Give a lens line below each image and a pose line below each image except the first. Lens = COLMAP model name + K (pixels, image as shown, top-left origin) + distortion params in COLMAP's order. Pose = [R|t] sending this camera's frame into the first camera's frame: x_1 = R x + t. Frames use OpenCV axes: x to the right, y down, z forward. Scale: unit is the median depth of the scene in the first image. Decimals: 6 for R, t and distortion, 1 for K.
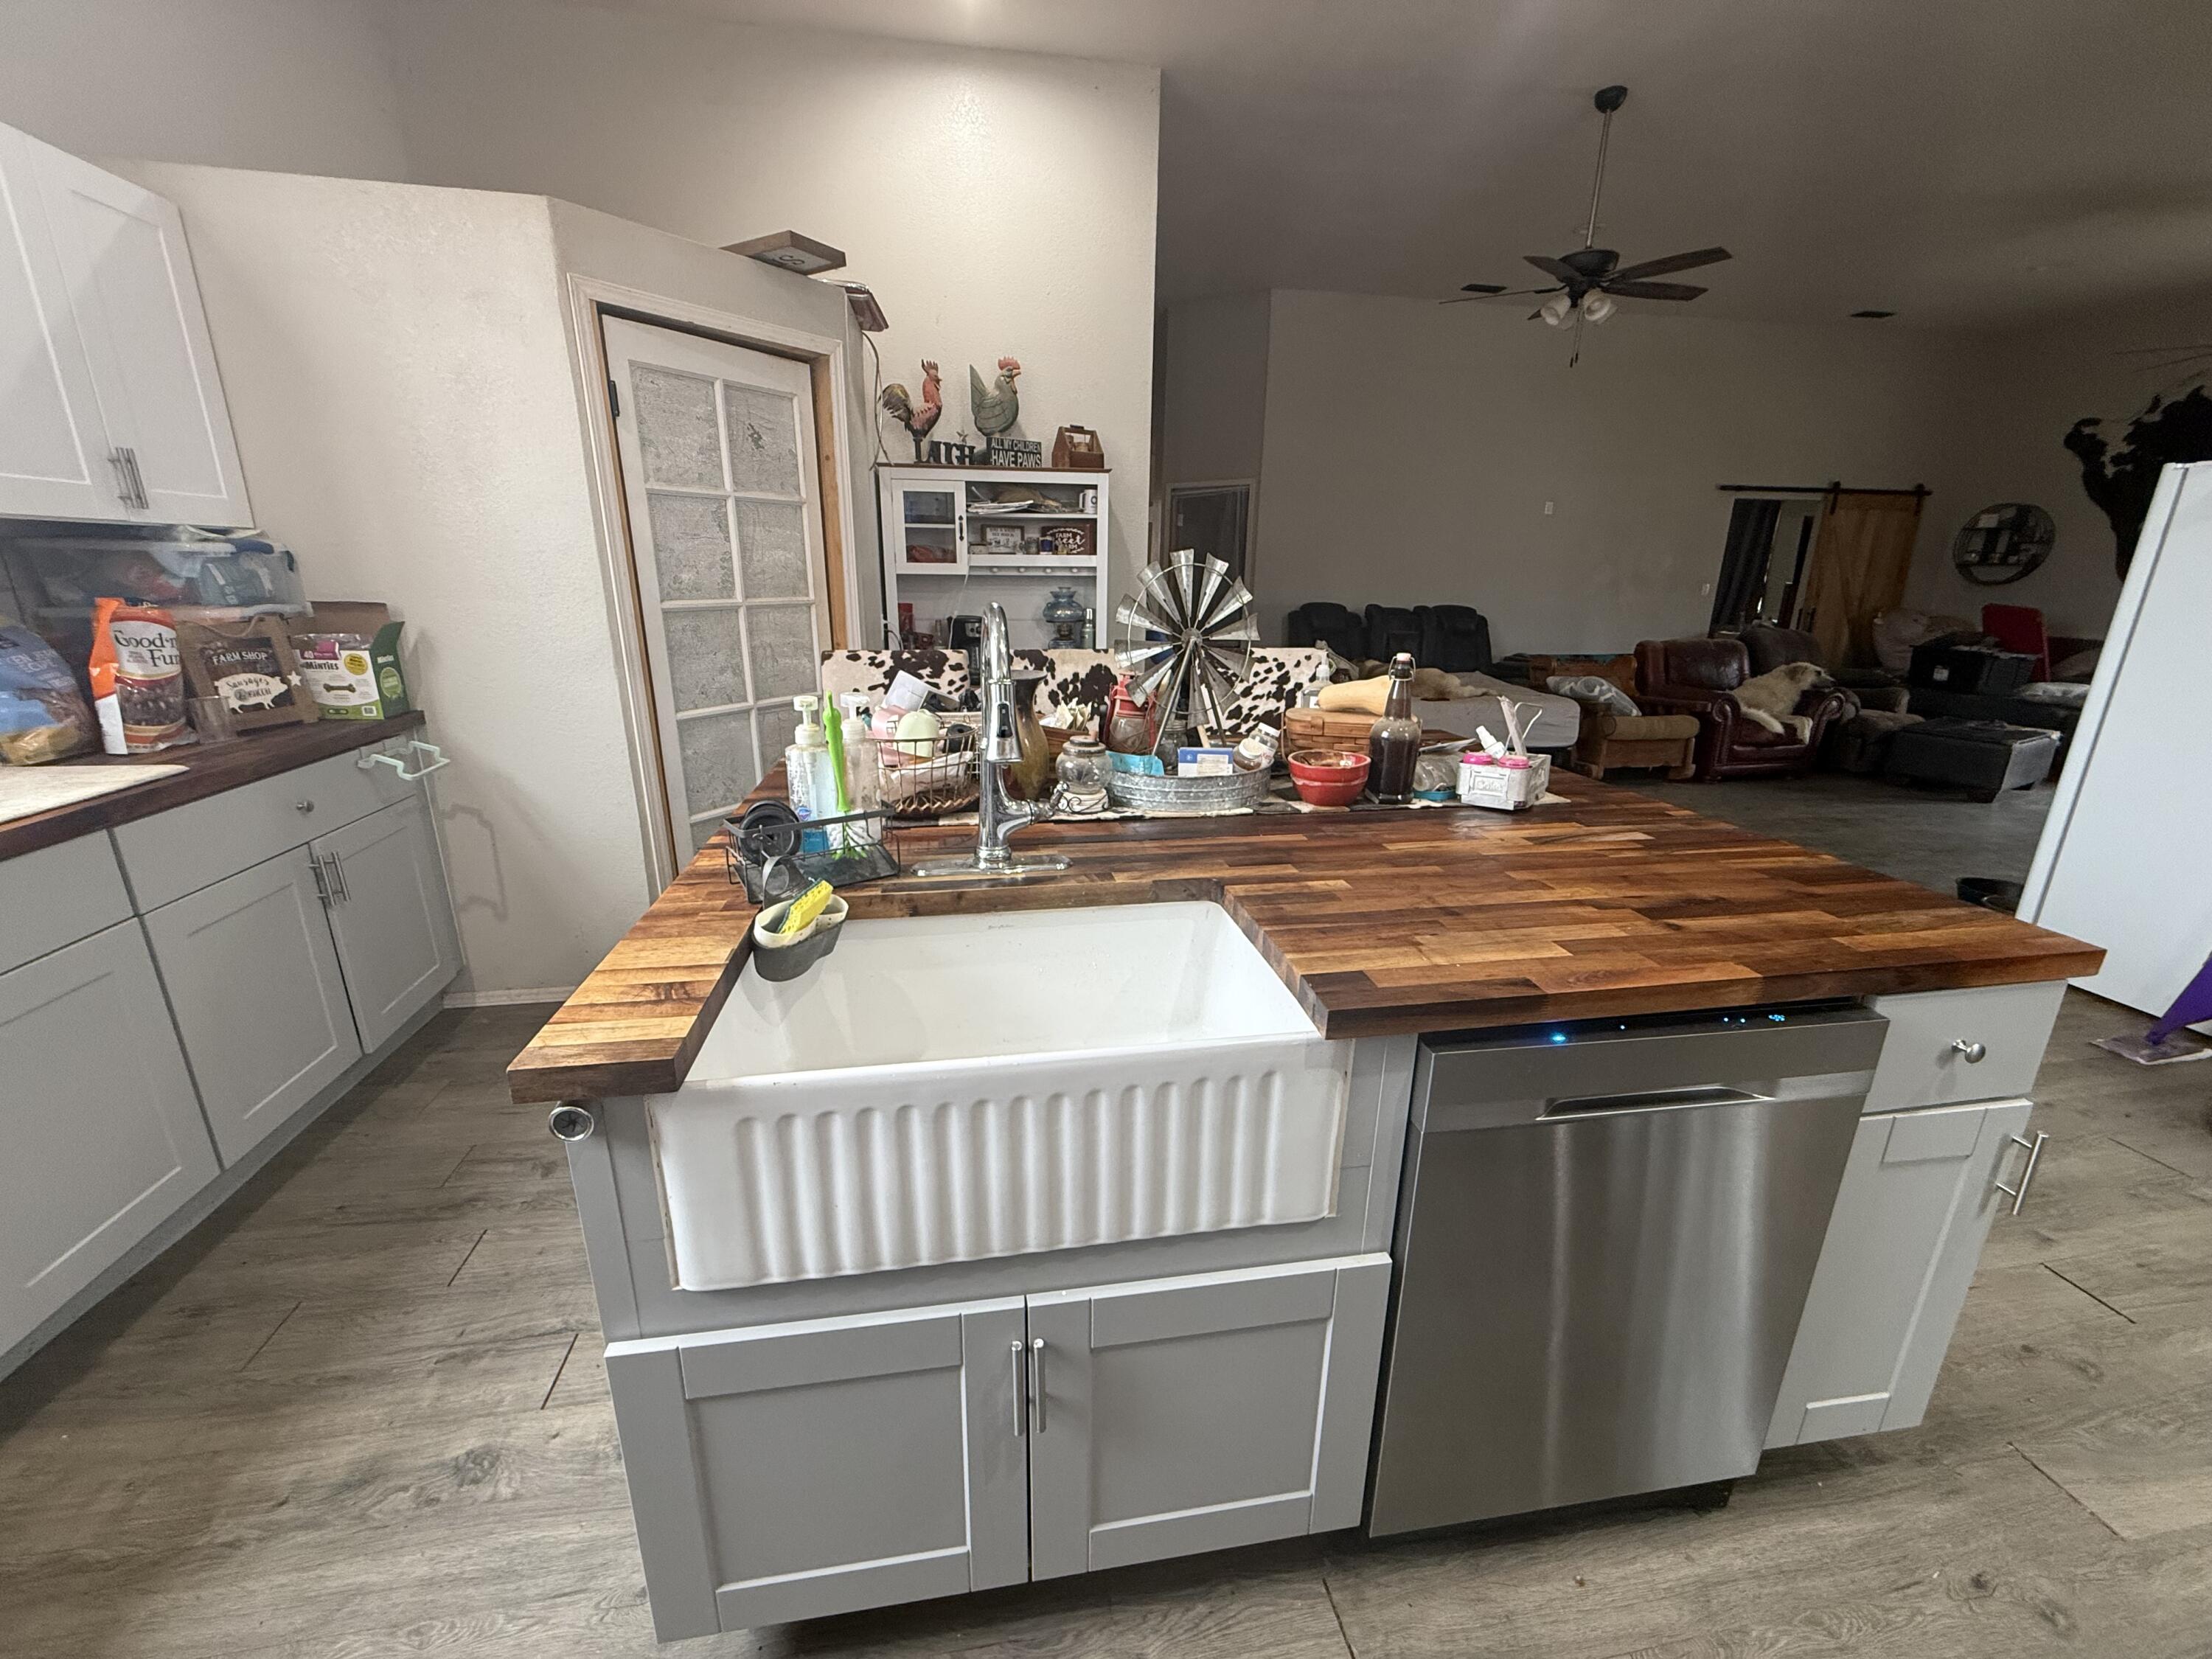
lens RADIAL K [[880.8, 0, 1103.4], [0, 880.8, 830.0], [0, 0, 1]] dist [-0.000750, 0.000044]
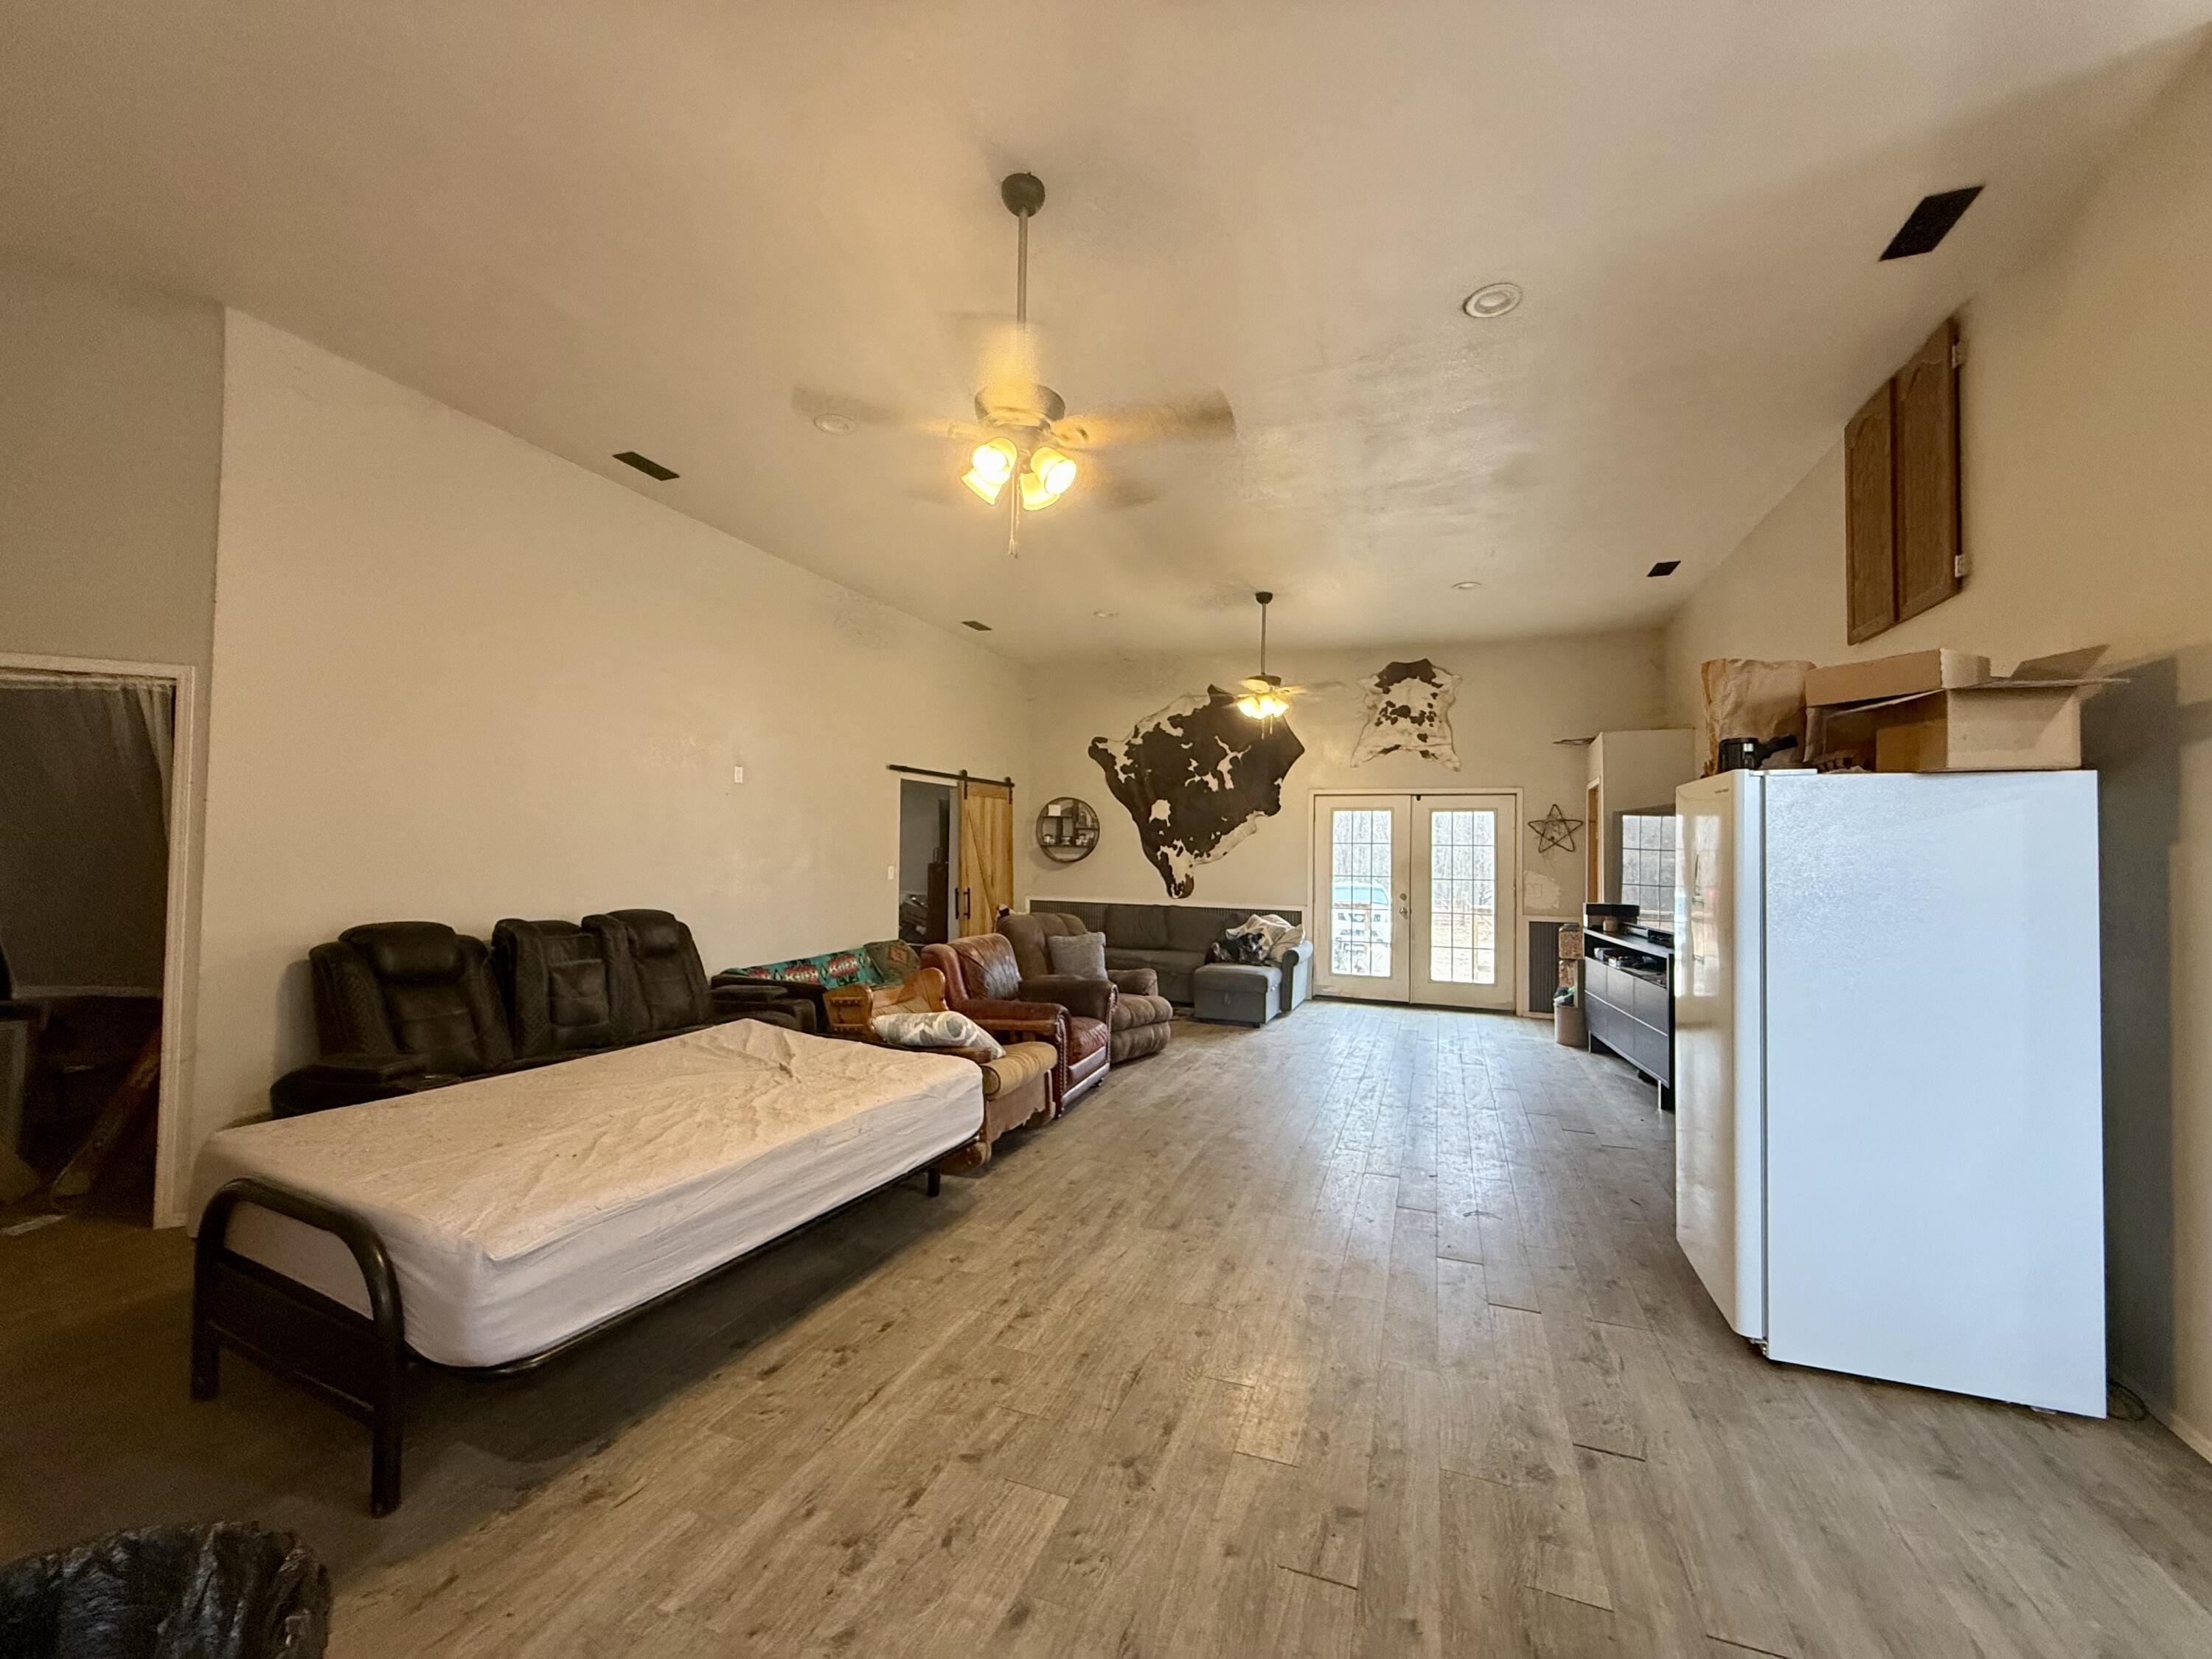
lens RADIAL K [[880.8, 0, 1104.1], [0, 880.8, 832.5], [0, 0, 1]] dist [-0.000750, 0.000044]
pose [[0.507876, 0.012621, 0.861338, 0.027320], [0.237278, 0.959164, -0.153962, -0.173682], [-0.828107, 0.282570, 0.484141, 0.529678]]
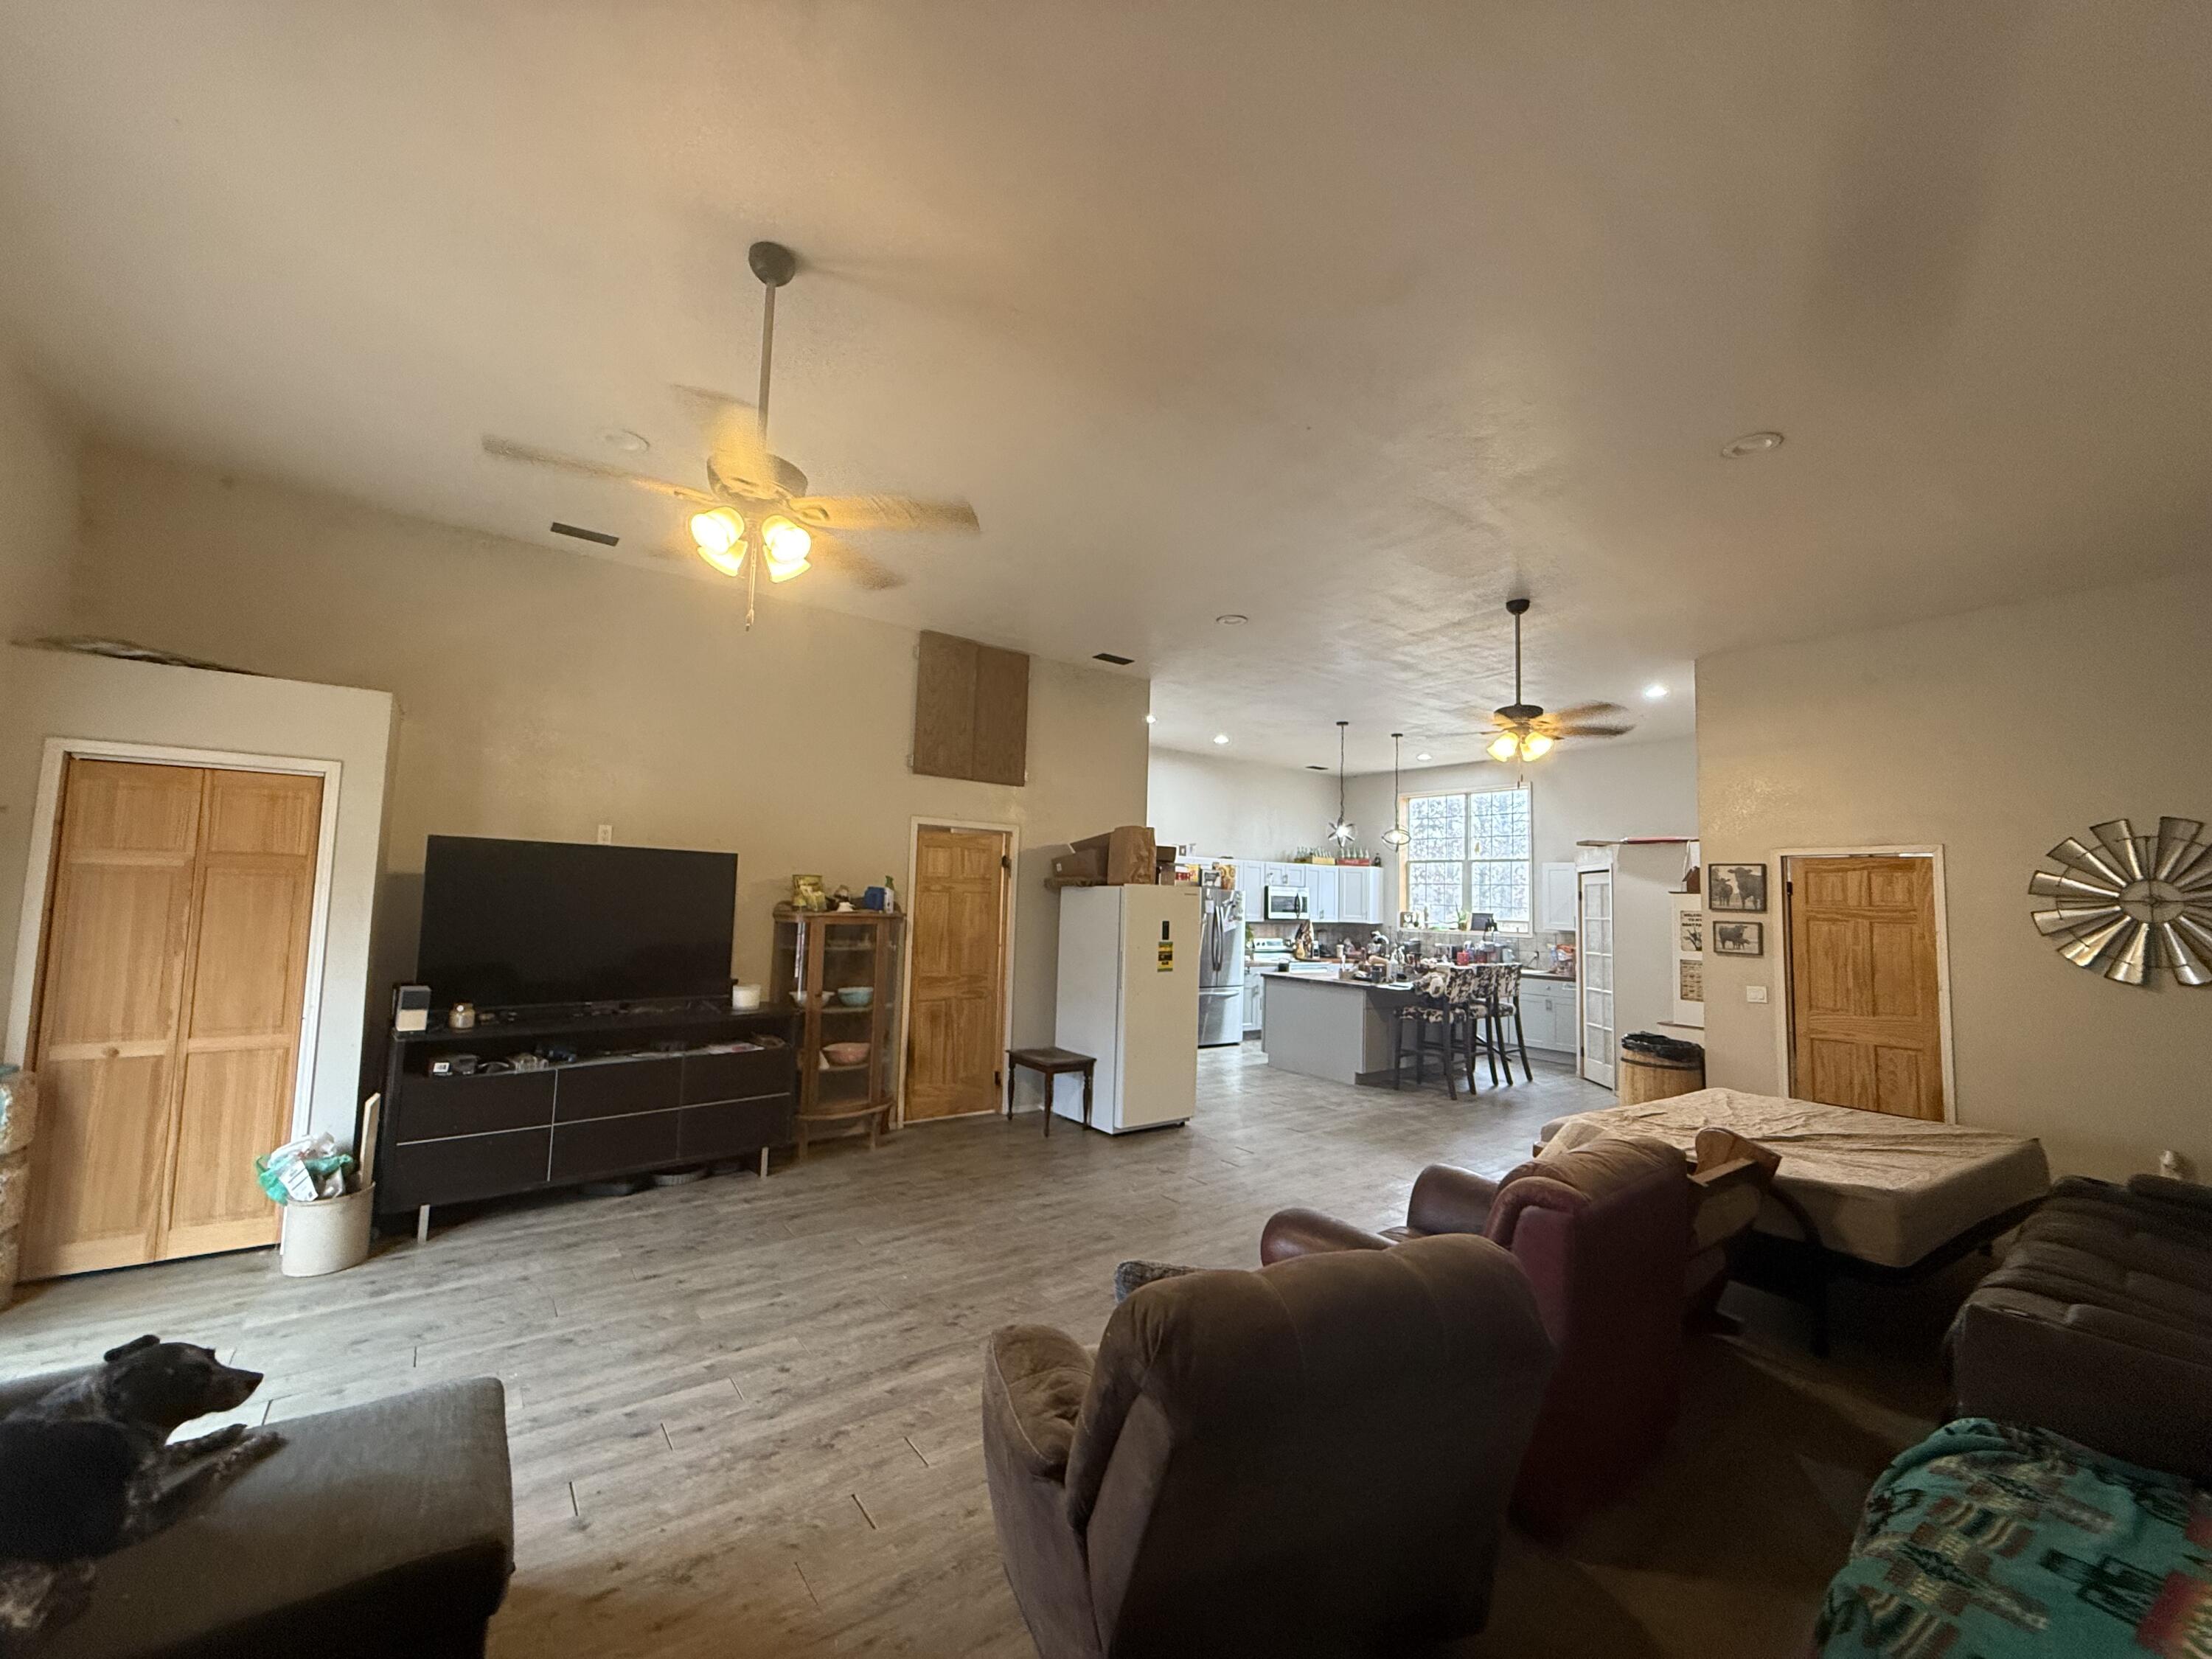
lens RADIAL K [[880.8, 0, 1103.9], [0, 880.8, 833.6], [0, 0, 1]] dist [-0.000750, 0.000044]
pose [[-0.888275, -0.075765, -0.453019, 1.182840], [-0.171551, 0.969651, 0.174207, -0.432690], [0.426072, 0.232459, -0.874314, 1.367884]]
